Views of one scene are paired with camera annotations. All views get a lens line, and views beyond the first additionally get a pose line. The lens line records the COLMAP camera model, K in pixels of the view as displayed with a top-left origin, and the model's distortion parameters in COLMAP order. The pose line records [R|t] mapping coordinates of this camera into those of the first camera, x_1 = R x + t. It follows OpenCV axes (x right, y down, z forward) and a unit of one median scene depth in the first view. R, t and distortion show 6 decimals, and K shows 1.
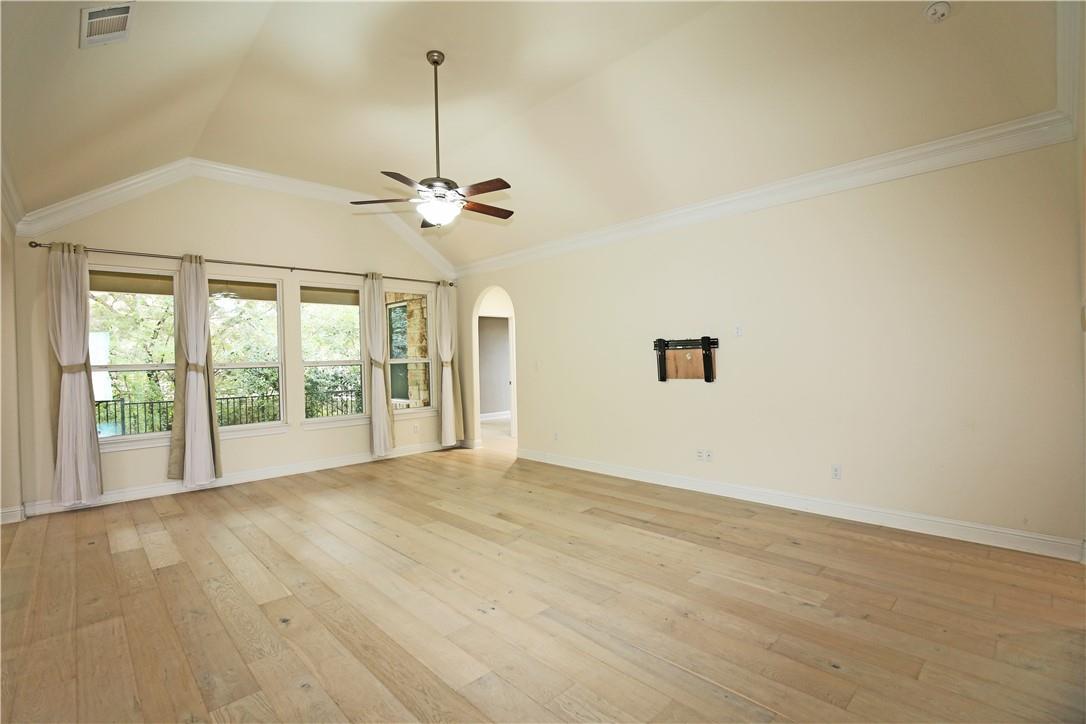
lens RADIAL K [[499.5, 0, 545.5], [0, 499.5, 360.7], [0, 0, 1]] dist [-0.026667, 0.000352]
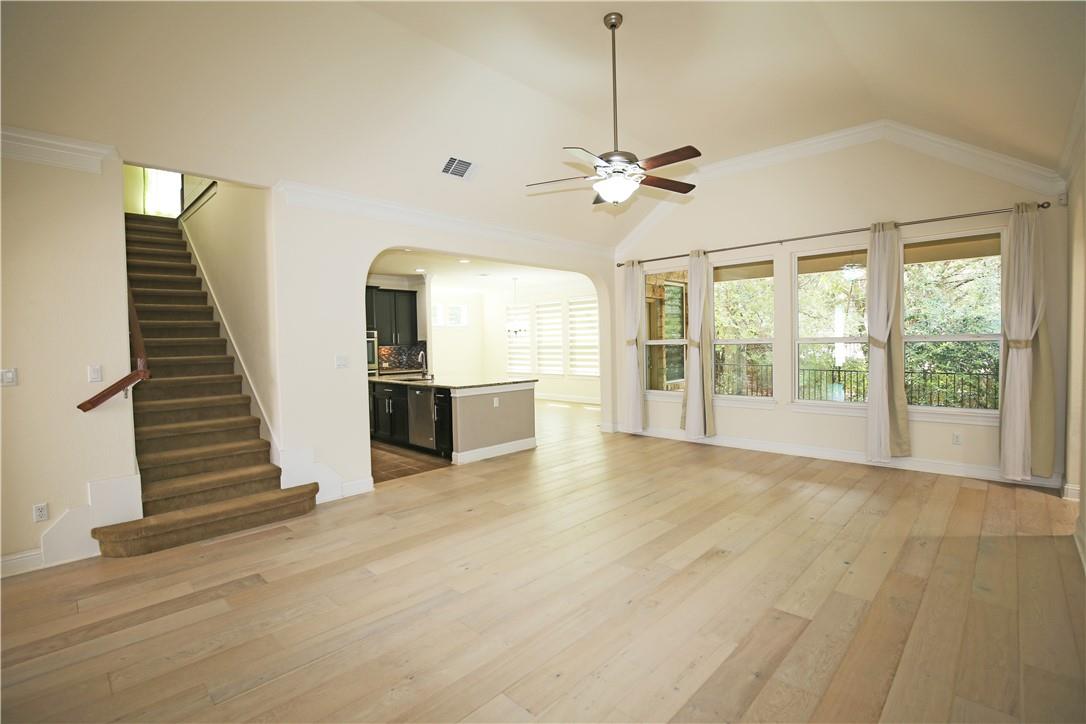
lens RADIAL K [[499.5, 0, 541.7], [0, 499.5, 361.3], [0, 0, 1]] dist [-0.026667, 0.000352]
pose [[0.031659, 0.061197, -0.997623, 0.560610], [0.012634, 0.998020, 0.061623, -0.024129], [0.999419, -0.014555, 0.030824, 0.635391]]
